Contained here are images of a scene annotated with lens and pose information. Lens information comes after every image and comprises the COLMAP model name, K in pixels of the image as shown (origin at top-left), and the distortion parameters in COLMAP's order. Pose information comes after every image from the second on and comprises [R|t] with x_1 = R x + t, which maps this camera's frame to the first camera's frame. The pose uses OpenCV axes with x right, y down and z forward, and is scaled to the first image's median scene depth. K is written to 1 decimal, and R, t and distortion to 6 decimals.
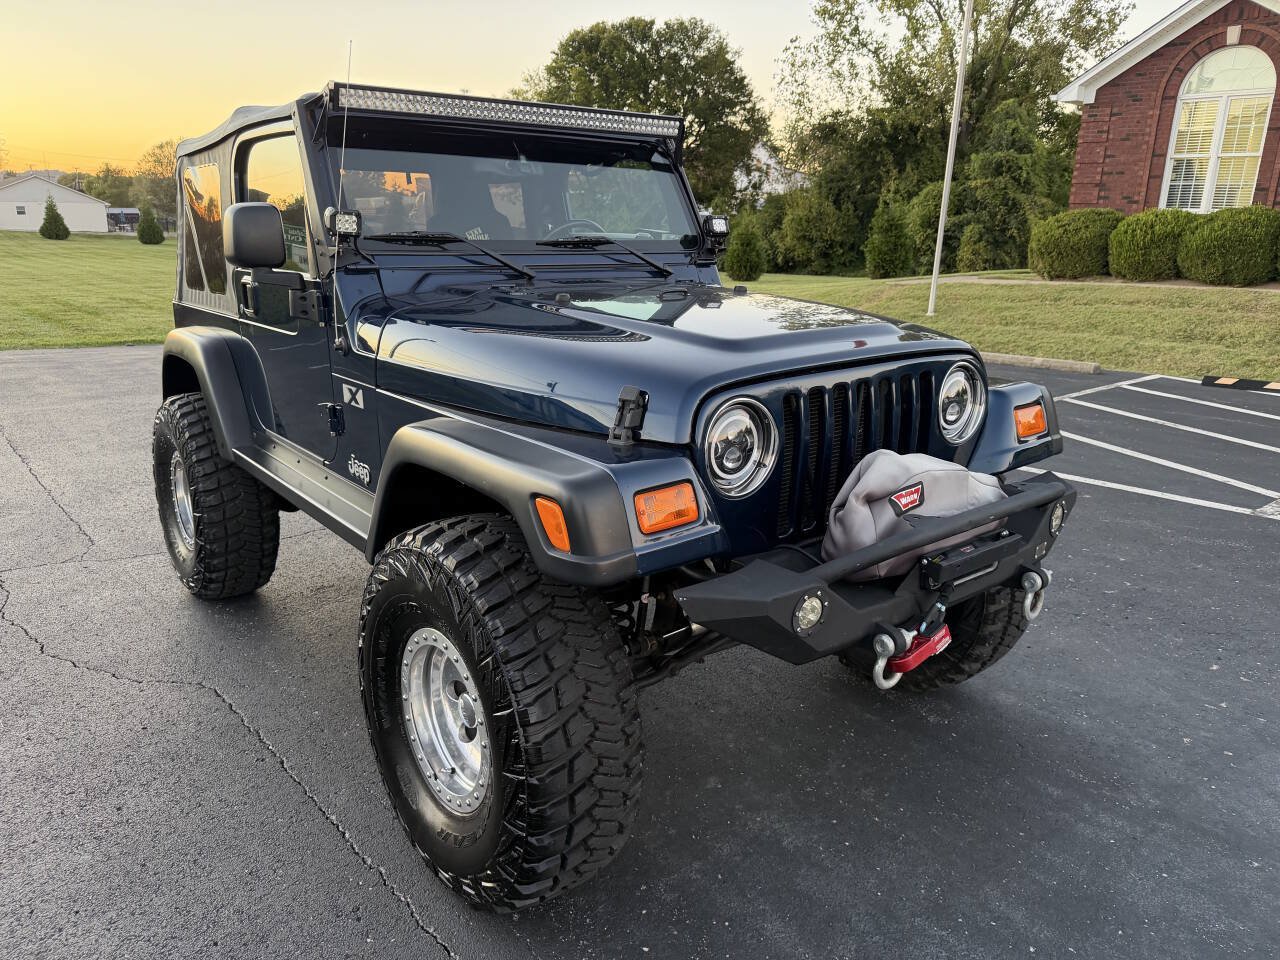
lens RADIAL K [[918.1, 0, 640.0], [0, 918.1, 480.0], [0, 0, 1]] dist [0.002394, -0.008831]
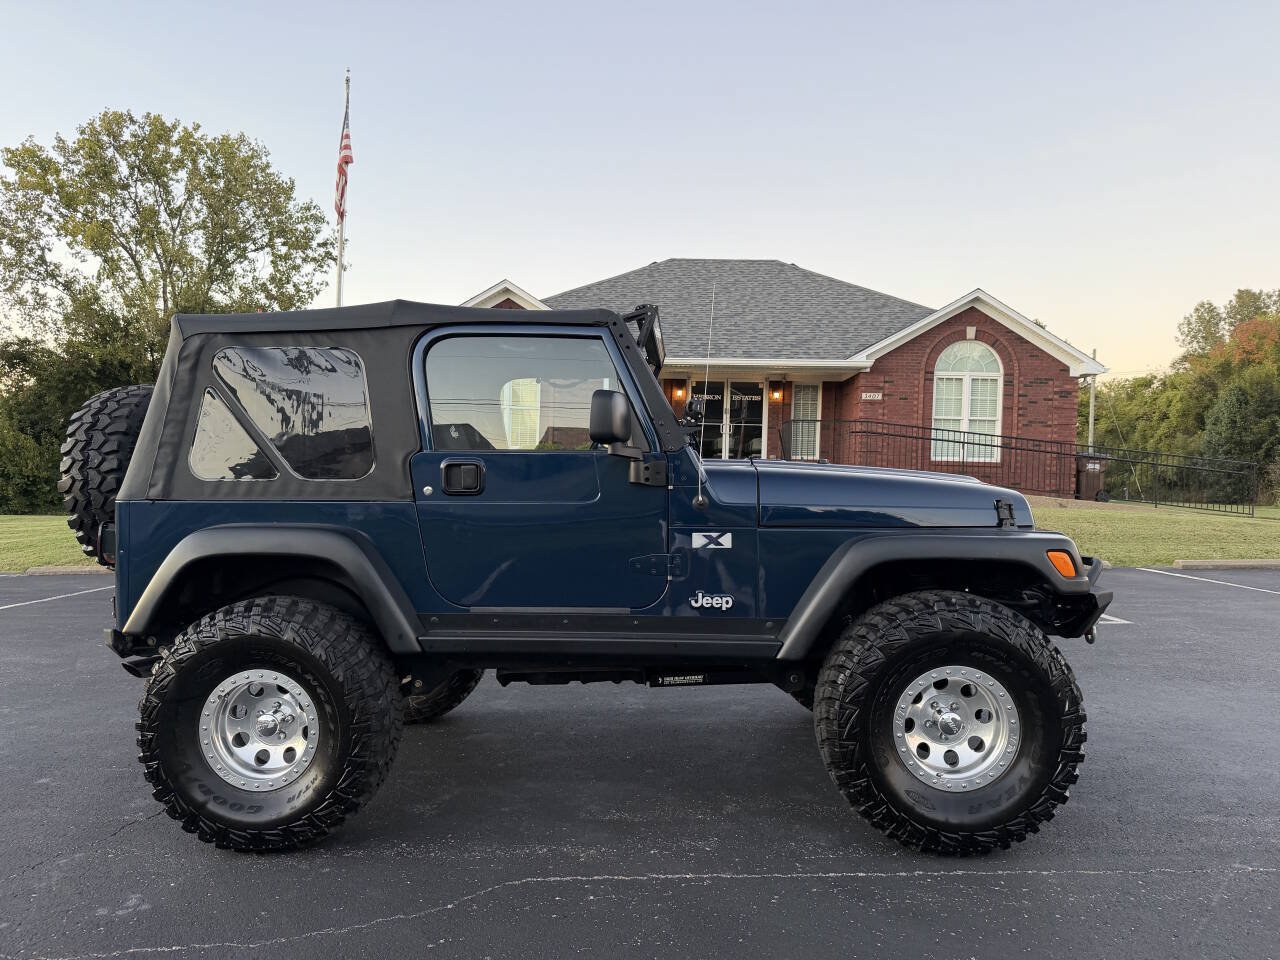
lens RADIAL K [[918.1, 0, 640.0], [0, 918.1, 480.0], [0, 0, 1]] dist [0.002394, -0.008831]
pose [[0.662055, -0.002882, 0.749450, -1.016842], [0.192100, 0.967238, -0.165978, 0.014573], [-0.724418, 0.253856, 0.640918, 0.187472]]
